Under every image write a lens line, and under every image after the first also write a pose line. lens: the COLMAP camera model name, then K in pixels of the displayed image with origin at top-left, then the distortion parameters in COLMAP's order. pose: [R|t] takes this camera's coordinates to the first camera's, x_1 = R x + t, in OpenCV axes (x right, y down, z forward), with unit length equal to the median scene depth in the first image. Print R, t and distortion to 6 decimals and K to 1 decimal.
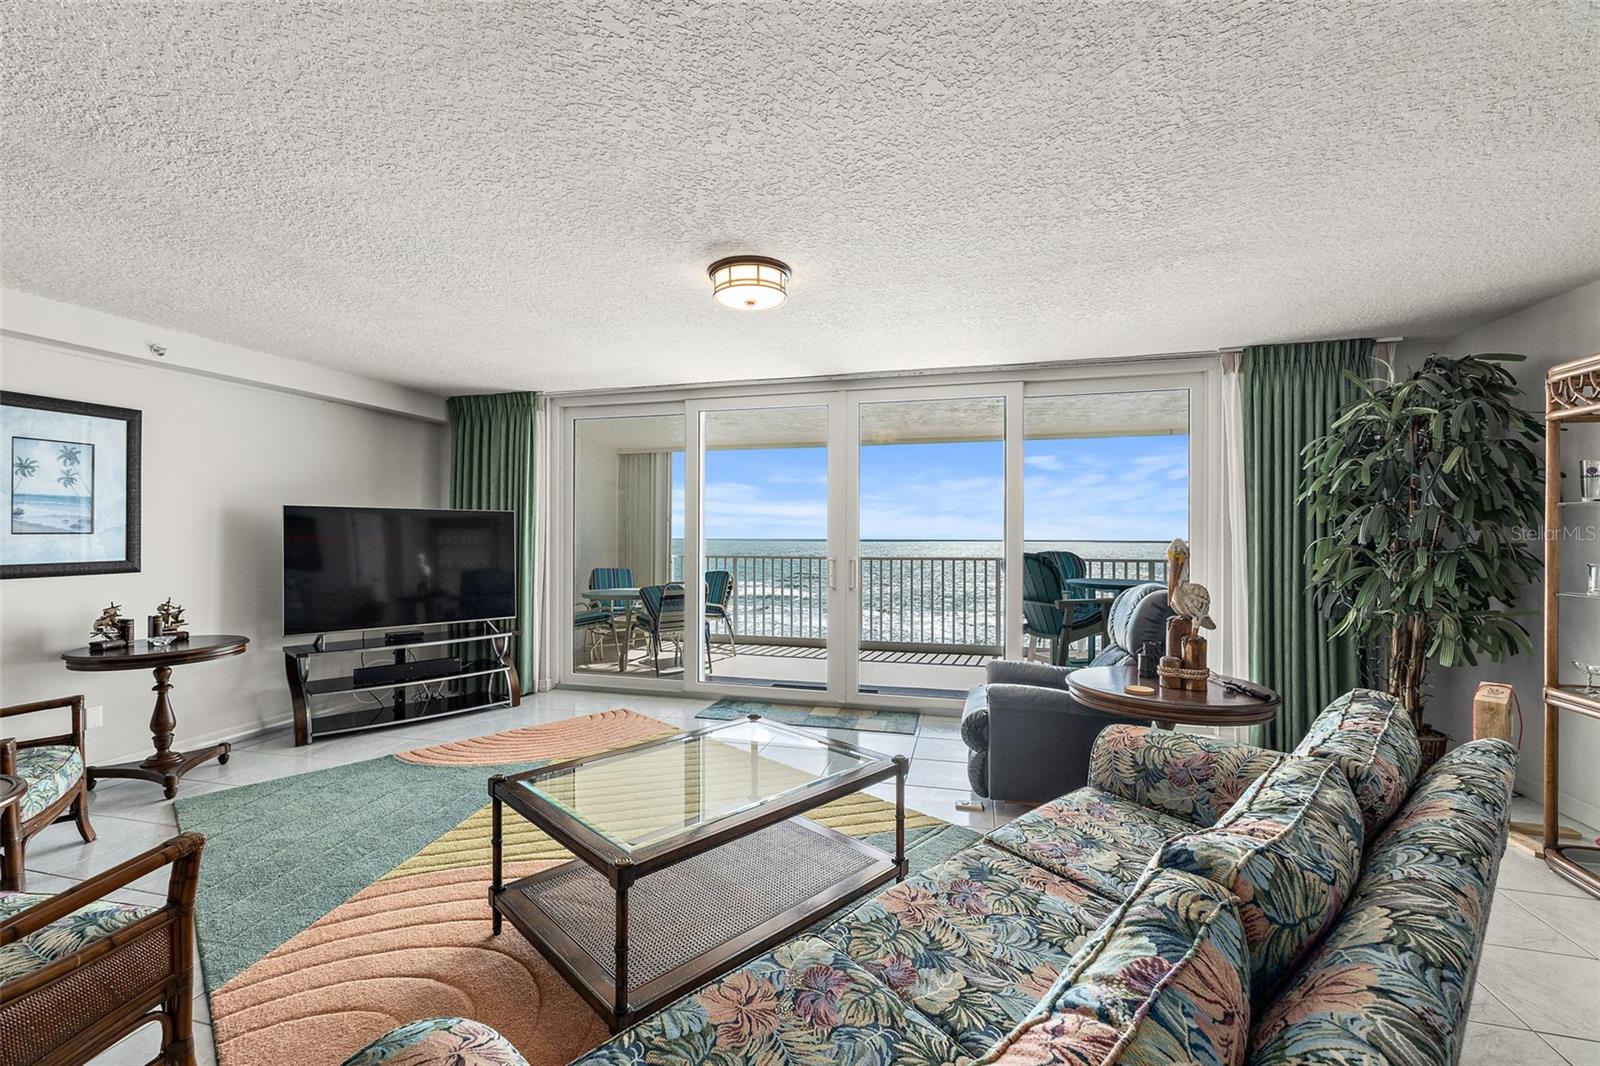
lens RADIAL K [[676.8, 0, 790.7], [0, 676.8, 535.1], [0, 0, 1]] dist [0.003288, 0.000538]
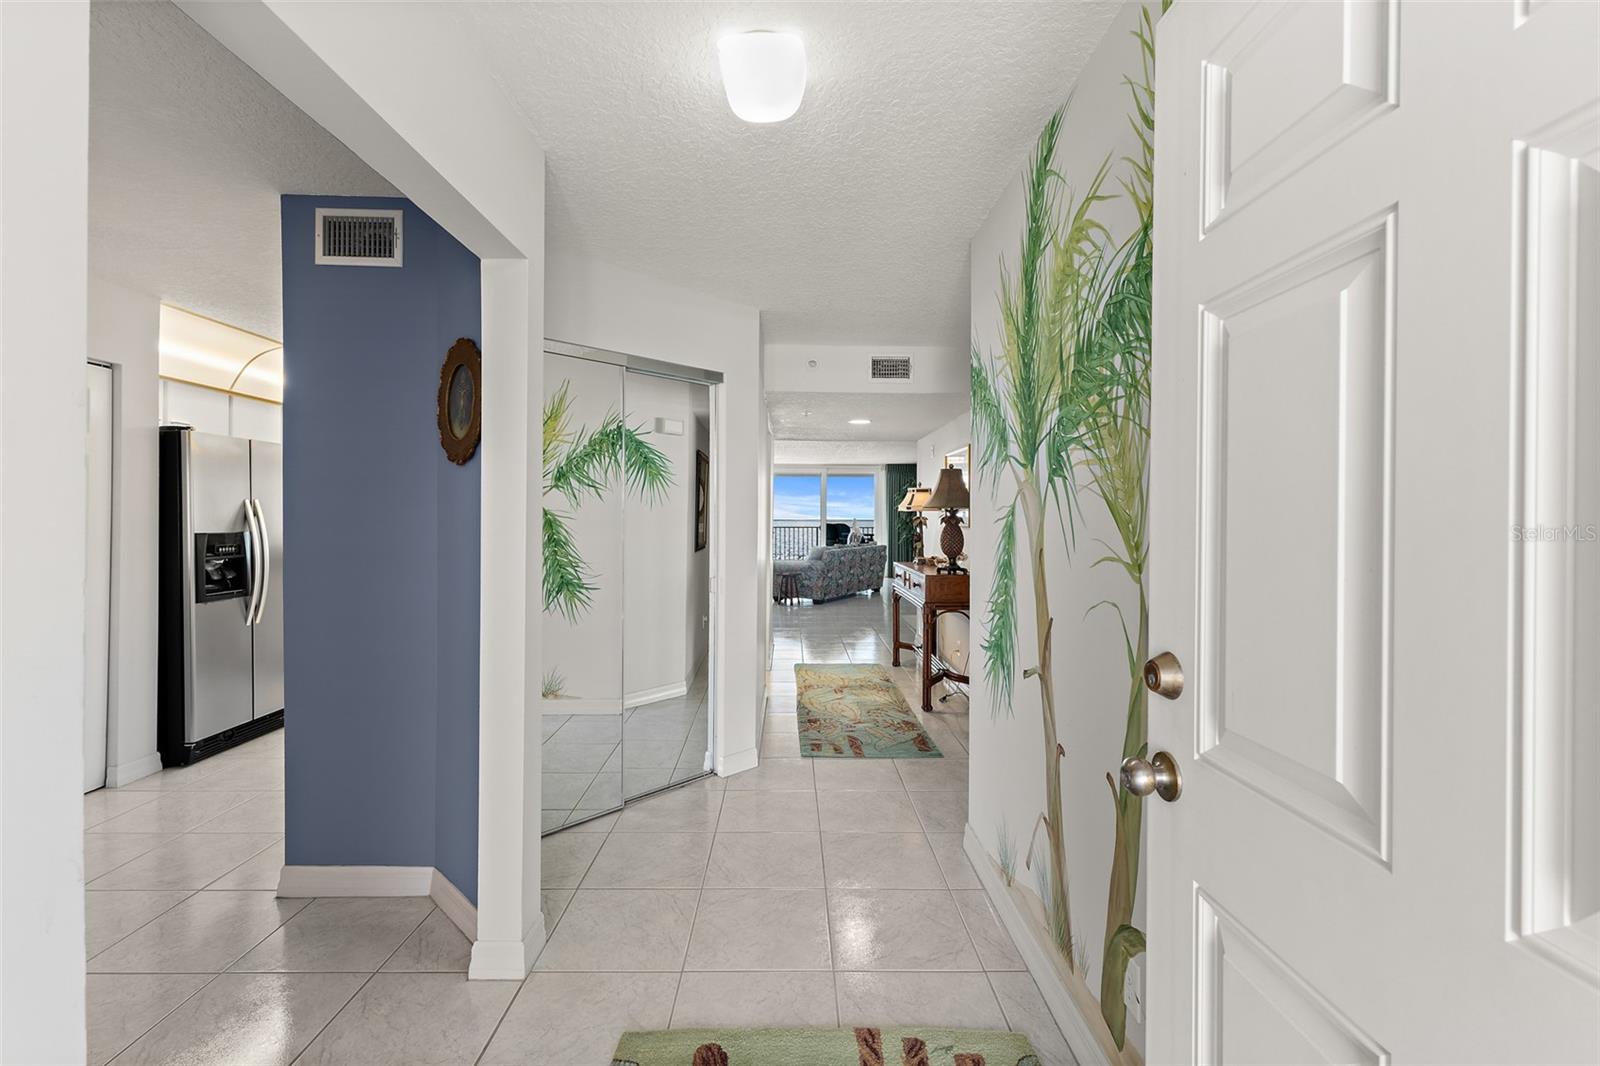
lens RADIAL K [[676.8, 0, 798.6], [0, 676.8, 524.9], [0, 0, 1]] dist [0.003288, 0.000538]
pose [[0.962209, -0.002209, 0.272304, -0.632673], [-0.001500, 0.999909, 0.013411, -0.006746], [-0.272309, -0.013313, 0.962118, -1.971666]]
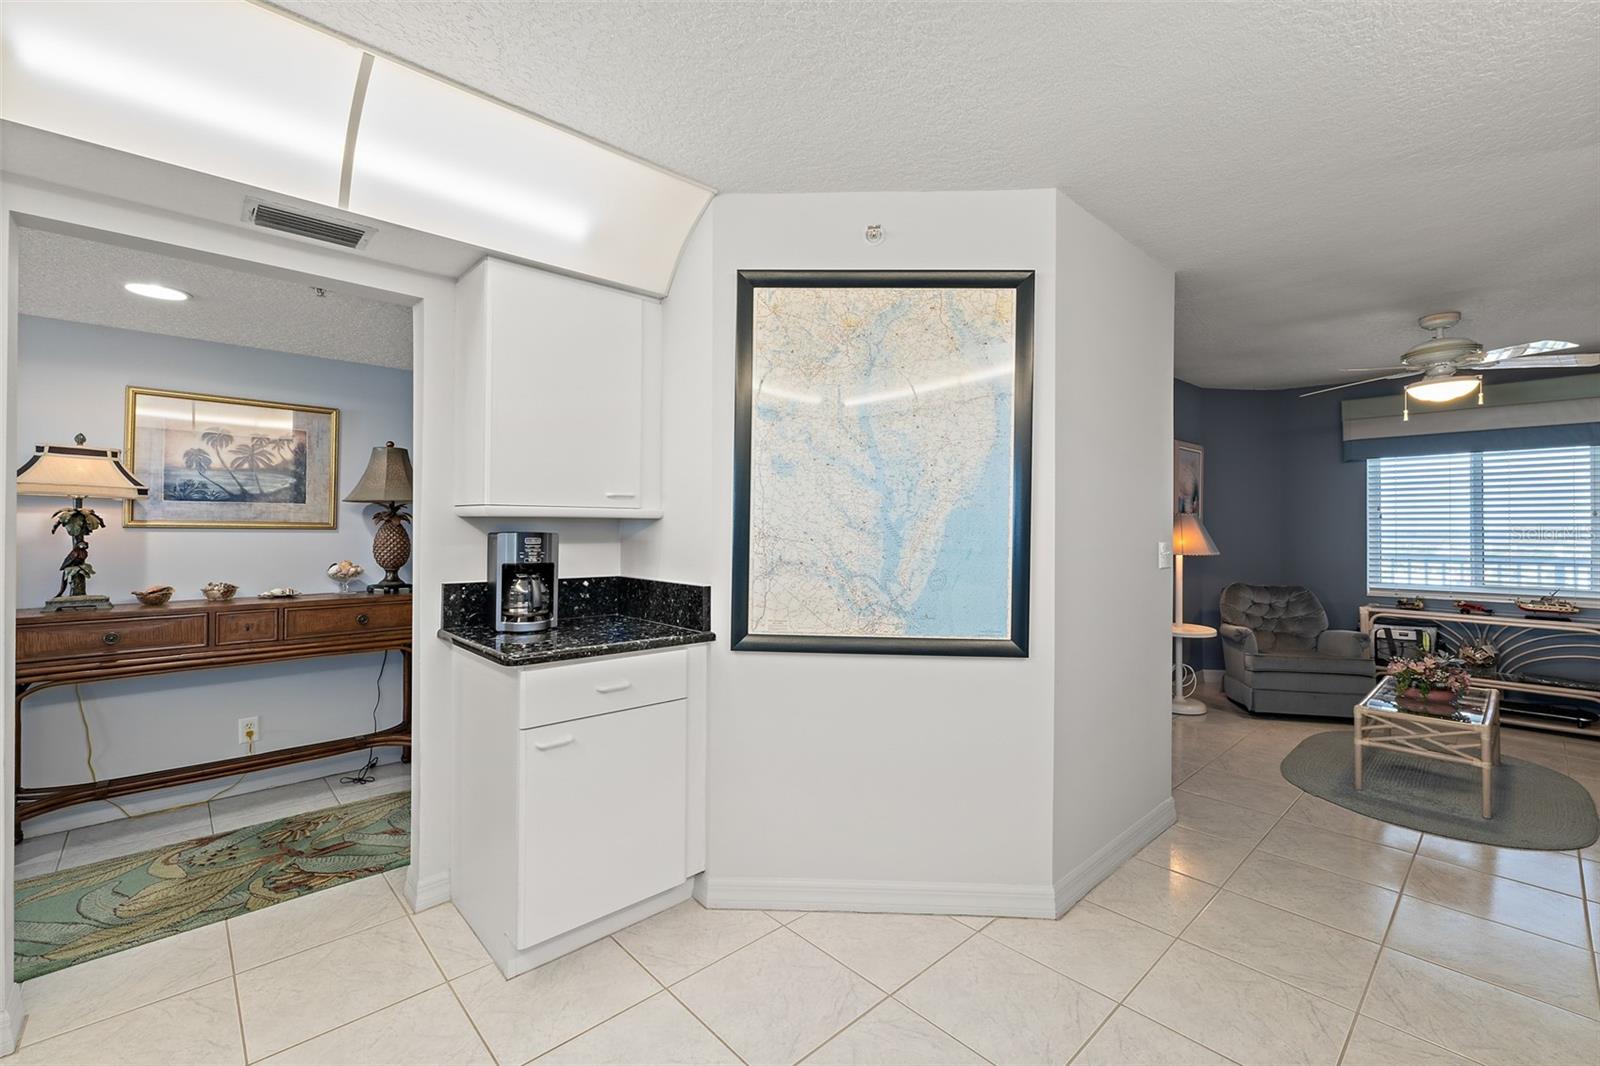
lens RADIAL K [[676.8, 0, 797.9], [0, 676.8, 520.5], [0, 0, 1]] dist [0.003288, 0.000538]
pose [[-0.849976, -0.007216, 0.526772, -0.896087], [-0.013128, 0.999886, -0.007486, 0.000318], [-0.526658, -0.013279, -0.849973, -0.670415]]
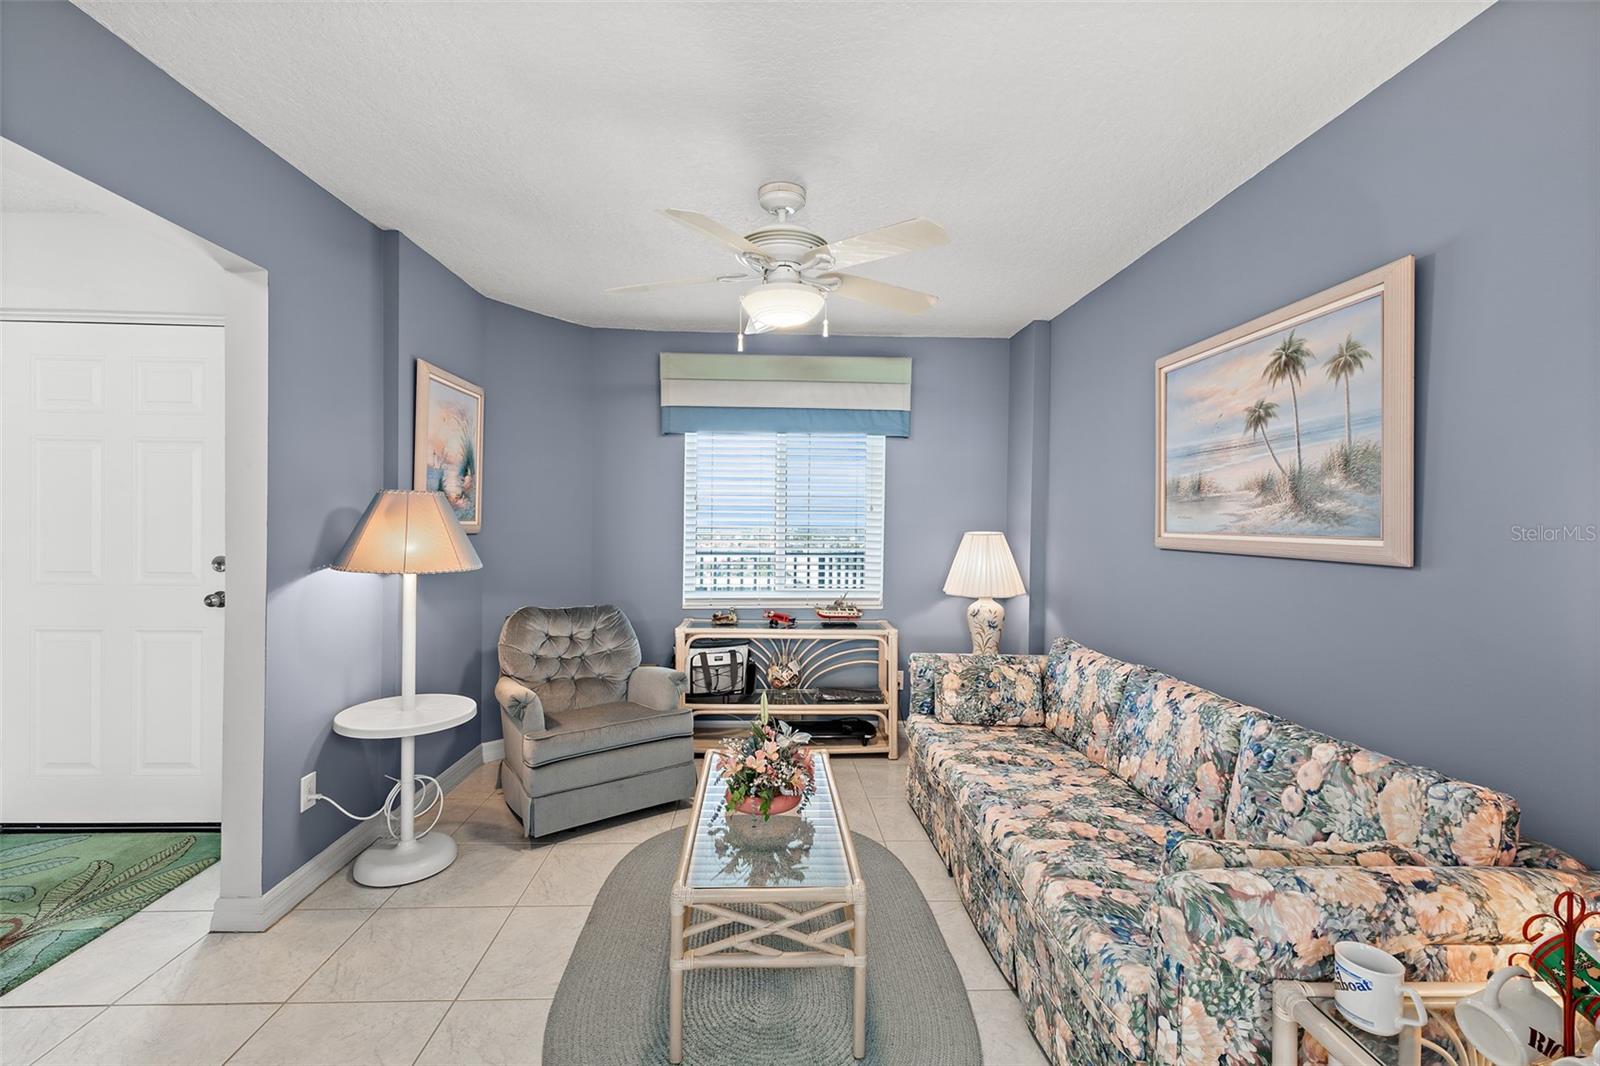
lens RADIAL K [[676.8, 0, 785.0], [0, 676.8, 529.7], [0, 0, 1]] dist [0.003288, 0.000538]
pose [[-0.954003, -0.017858, -0.299265, -0.967851], [-0.018141, 0.999834, -0.001832, 0.000655], [0.299248, 0.003681, -0.954168, -1.241763]]
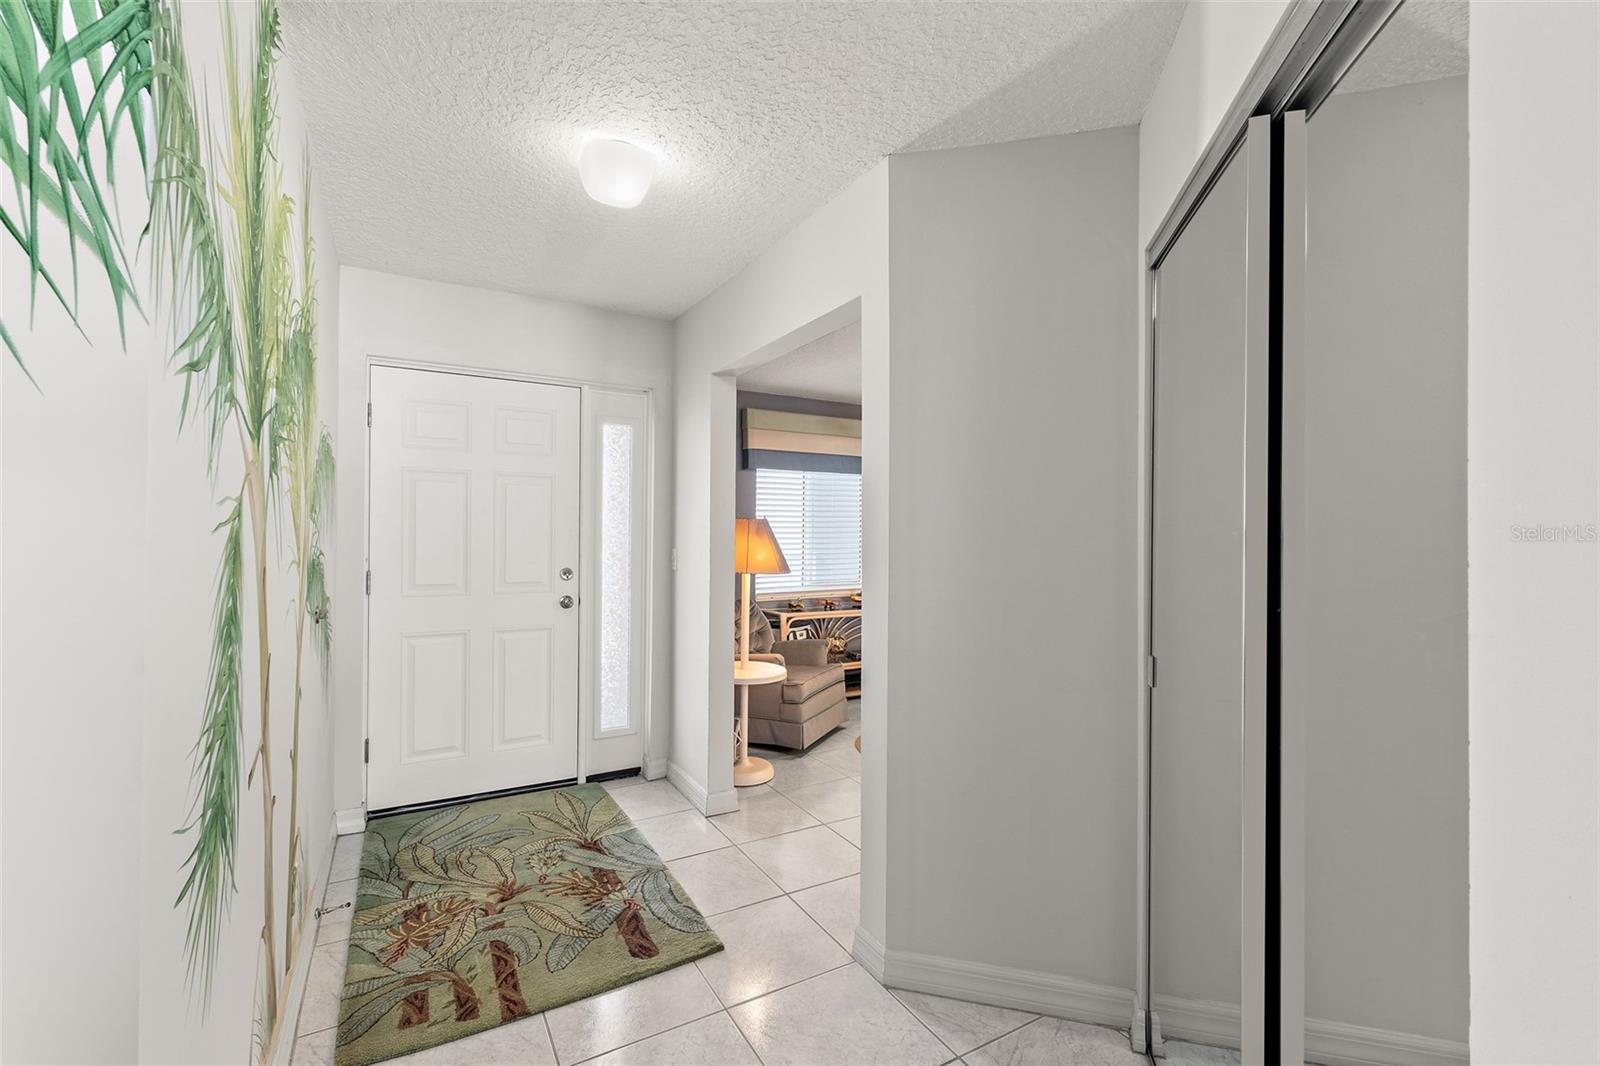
lens RADIAL K [[676.8, 0, 786.9], [0, 676.8, 538.6], [0, 0, 1]] dist [0.003288, 0.000538]
pose [[-0.709905, -0.010384, -0.704220, -0.334137], [-0.012205, 0.999923, -0.002441, -0.001616], [0.704191, 0.006862, -0.709977, -1.254715]]
